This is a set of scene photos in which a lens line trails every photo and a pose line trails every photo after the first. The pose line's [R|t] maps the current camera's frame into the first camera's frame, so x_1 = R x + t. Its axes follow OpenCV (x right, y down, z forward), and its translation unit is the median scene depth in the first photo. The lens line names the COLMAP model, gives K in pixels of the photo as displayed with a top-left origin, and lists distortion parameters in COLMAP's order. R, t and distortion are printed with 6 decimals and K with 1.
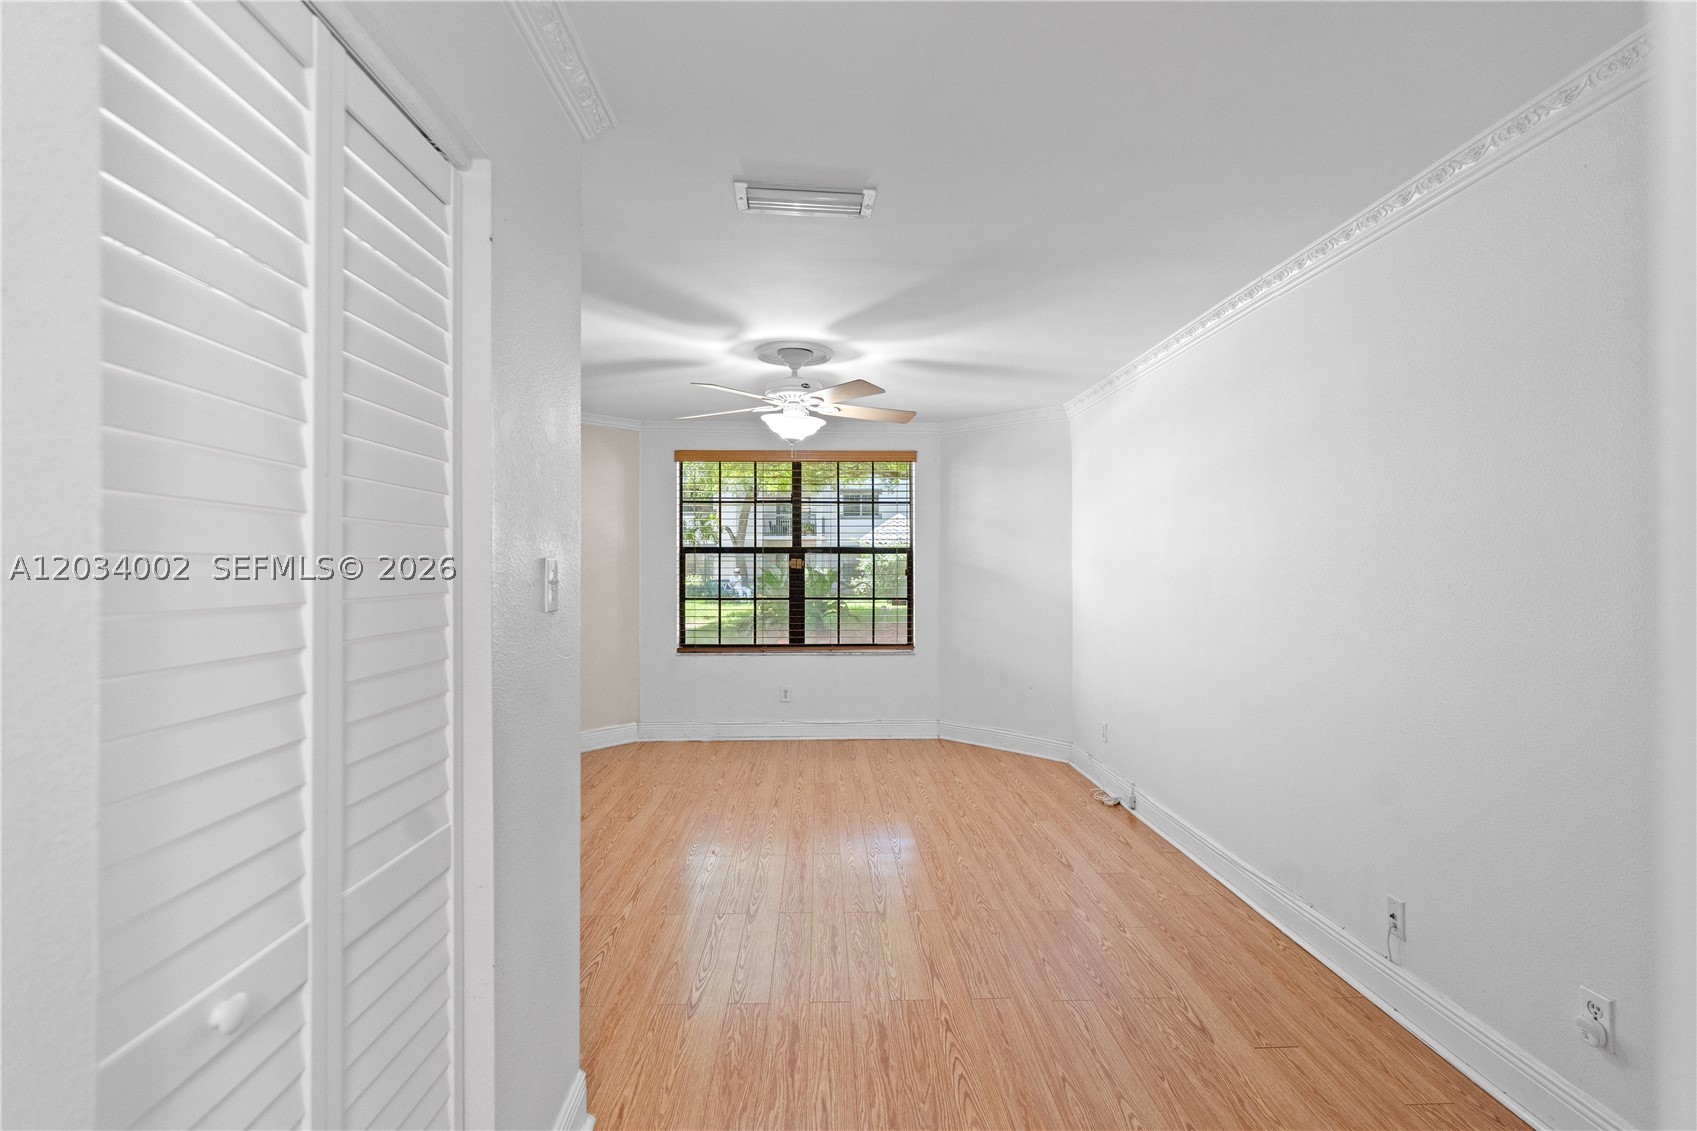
lens RADIAL K [[764.7, 0, 849.9], [0, 764.7, 561.2], [0, 0, 1]] dist [-0.010065, 0.003296]
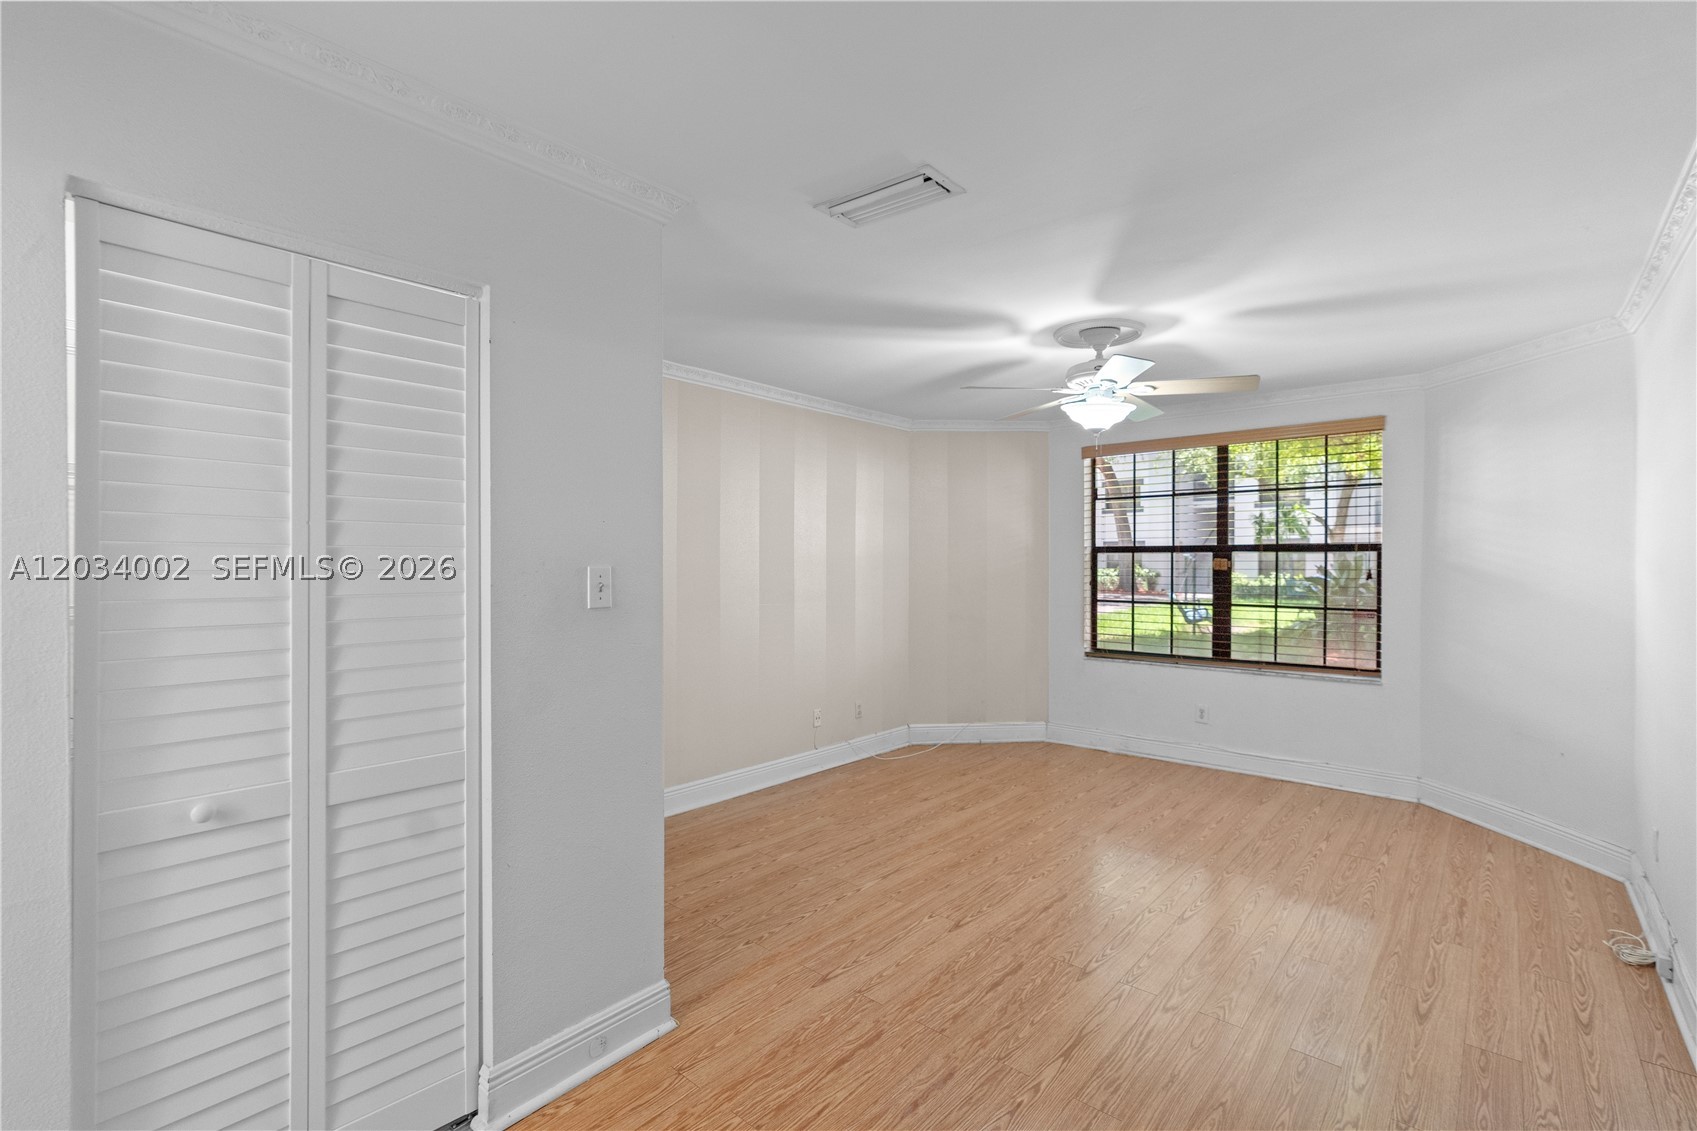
lens RADIAL K [[764.7, 0, 852.9], [0, 764.7, 564.6], [0, 0, 1]] dist [-0.010065, 0.003296]
pose [[0.730788, 0.004044, -0.682593, 0.229401], [0.002266, 0.999963, 0.008350, -0.004971], [0.682601, -0.007649, 0.730751, 0.100007]]
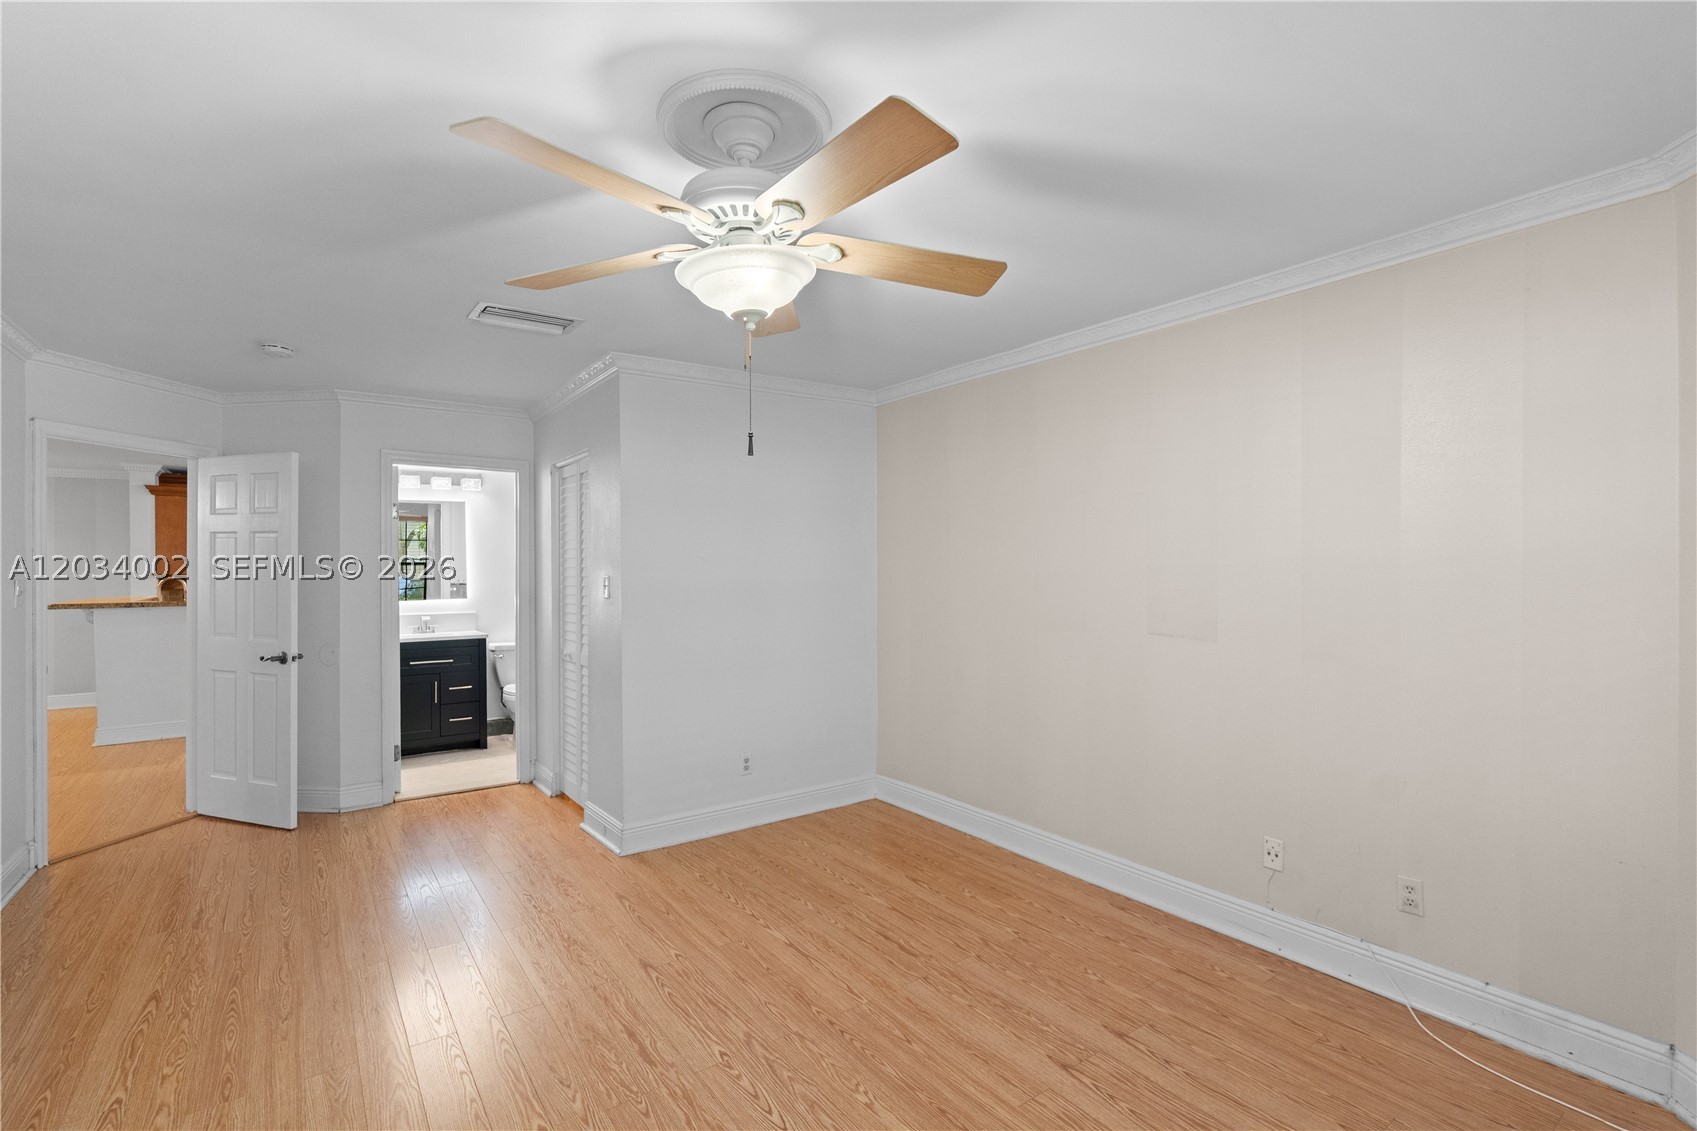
lens RADIAL K [[764.7, 0, 841.3], [0, 764.7, 569.8], [0, 0, 1]] dist [-0.010065, 0.003296]
pose [[-0.833366, 0.003080, -0.552713, 0.092966], [0.007421, 0.999957, -0.005616, -0.001002], [0.552671, -0.008782, -0.833353, 0.983659]]
